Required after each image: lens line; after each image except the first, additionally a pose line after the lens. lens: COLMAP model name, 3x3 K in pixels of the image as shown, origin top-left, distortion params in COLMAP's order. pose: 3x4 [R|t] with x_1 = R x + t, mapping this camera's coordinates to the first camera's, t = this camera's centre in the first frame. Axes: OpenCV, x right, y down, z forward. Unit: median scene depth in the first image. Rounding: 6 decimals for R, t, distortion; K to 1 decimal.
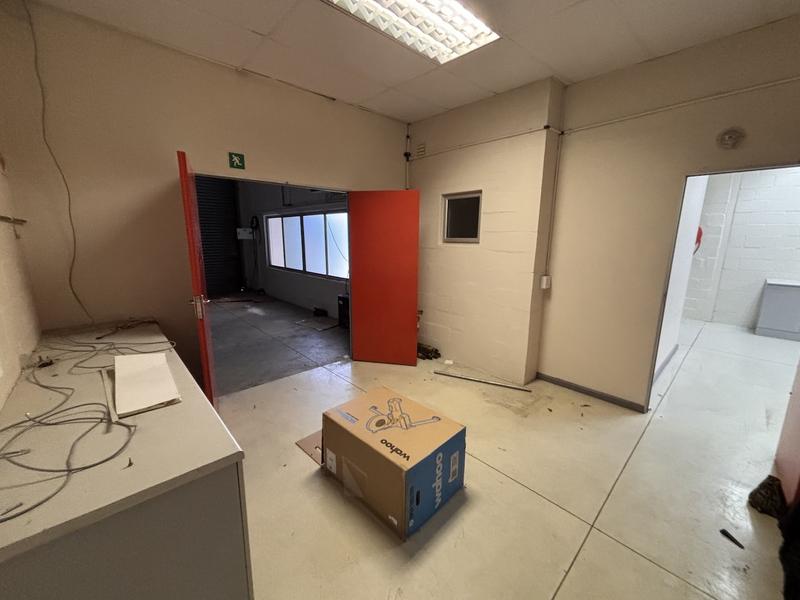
lens RADIAL K [[320.9, 0, 399.5], [0, 320.9, 297.8], [0, 0, 1]] dist [0.001957, 0.000145]
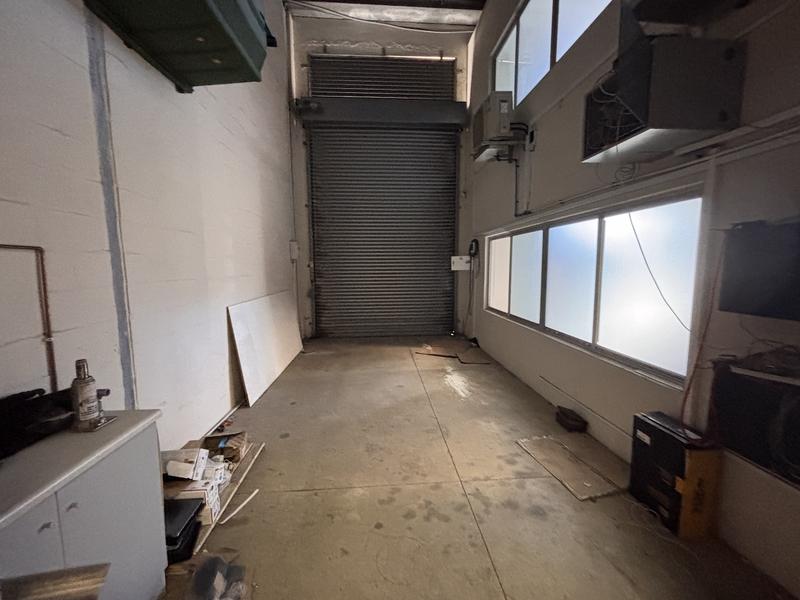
lens RADIAL K [[320.9, 0, 399.5], [0, 320.9, 297.8], [0, 0, 1]] dist [0.001957, 0.000145]
pose [[0.778121, 0.051548, -0.625996, -0.156509], [-0.107449, 0.992860, -0.051803, -0.085224], [0.618856, 0.107572, 0.778104, 0.445009]]
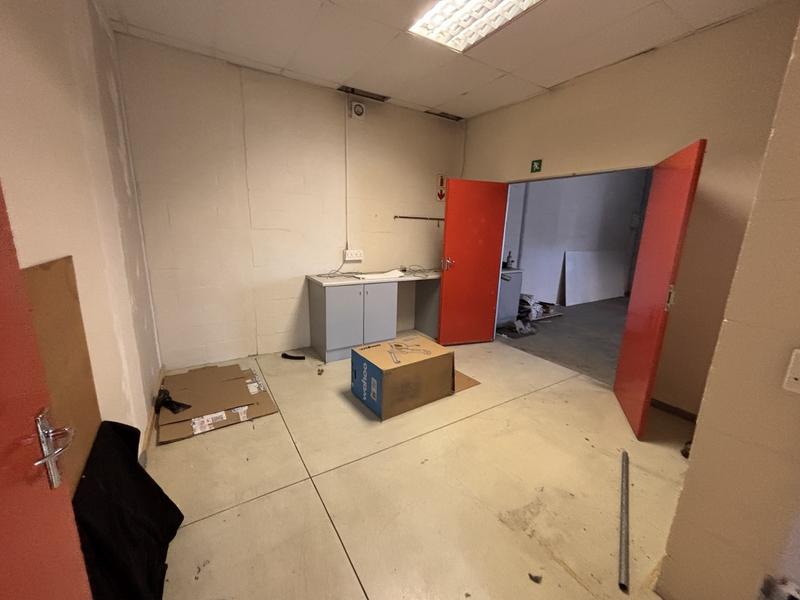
lens RADIAL K [[320.9, 0, 399.5], [0, 320.9, 297.8], [0, 0, 1]] dist [0.001957, 0.000145]
pose [[-0.184614, 0.193579, -0.963559, 0.408319], [-0.216999, 0.948186, 0.232066, -0.050930], [0.958556, 0.251934, -0.133042, 0.353502]]
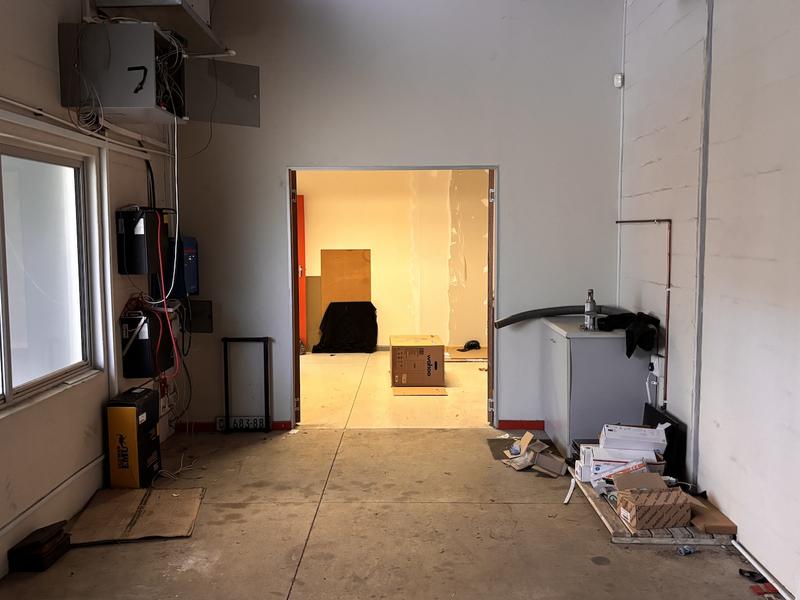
lens RADIAL K [[751.2, 0, 400.0], [0, 751.2, 300.0], [0, 0, 1]] dist [-0.001665, -0.001123]
pose [[-0.723809, -0.065627, 0.686872, -0.835189], [0.130968, 0.964303, 0.230145, -0.233997], [-0.677457, 0.256540, -0.689376, 1.171254]]
